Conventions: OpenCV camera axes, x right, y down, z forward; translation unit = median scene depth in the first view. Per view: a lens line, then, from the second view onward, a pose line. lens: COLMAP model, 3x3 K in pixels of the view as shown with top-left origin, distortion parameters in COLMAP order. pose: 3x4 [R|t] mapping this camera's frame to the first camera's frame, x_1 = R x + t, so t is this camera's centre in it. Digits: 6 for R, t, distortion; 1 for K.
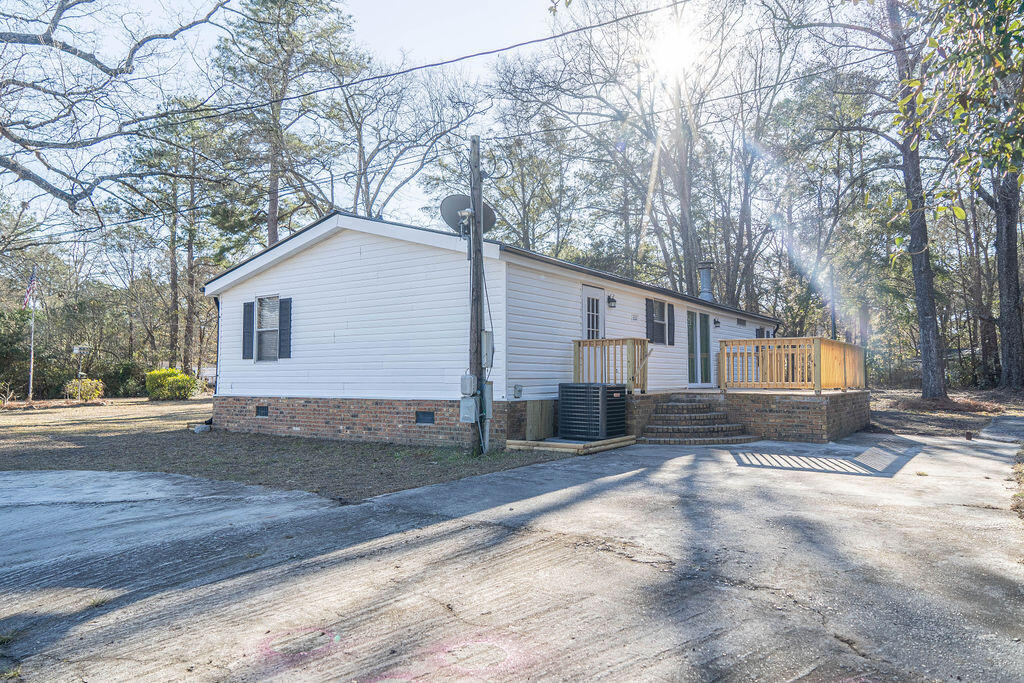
lens RADIAL K [[676.9, 0, 512.0], [0, 676.9, 341.5], [0, 0, 1]] dist [-0.008452, 0.000133]
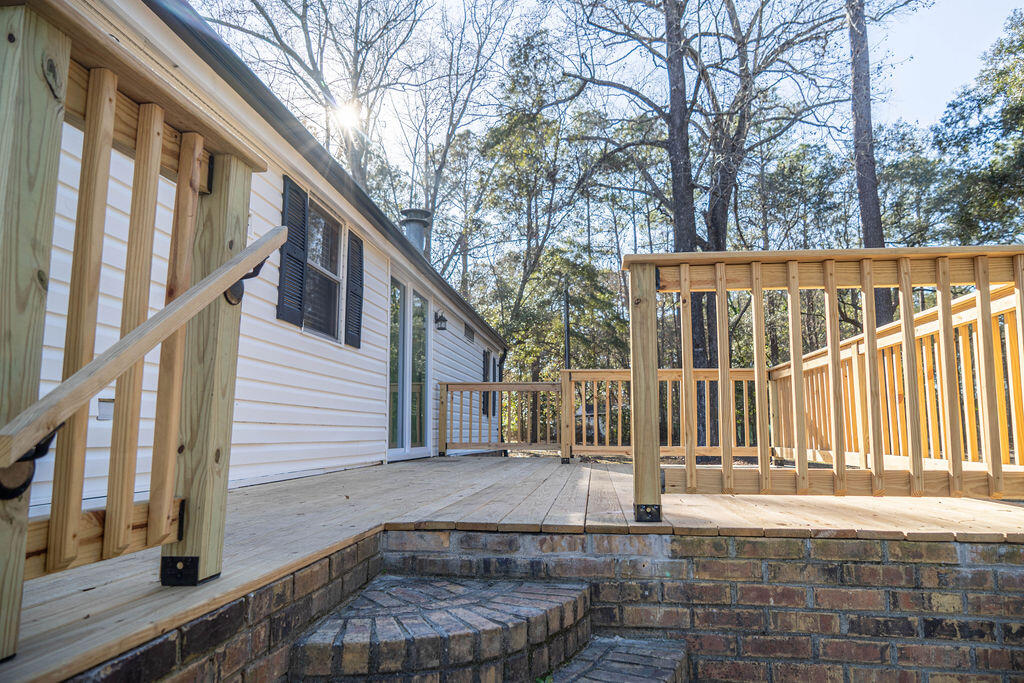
lens RADIAL K [[676.9, 0, 512.0], [0, 676.9, 341.5], [0, 0, 1]] dist [-0.008452, 0.000133]
pose [[0.877494, 0.063279, 0.475394, 0.139311], [-0.025760, 0.996045, -0.085034, 0.031945], [-0.478895, 0.062371, 0.875654, 0.649465]]
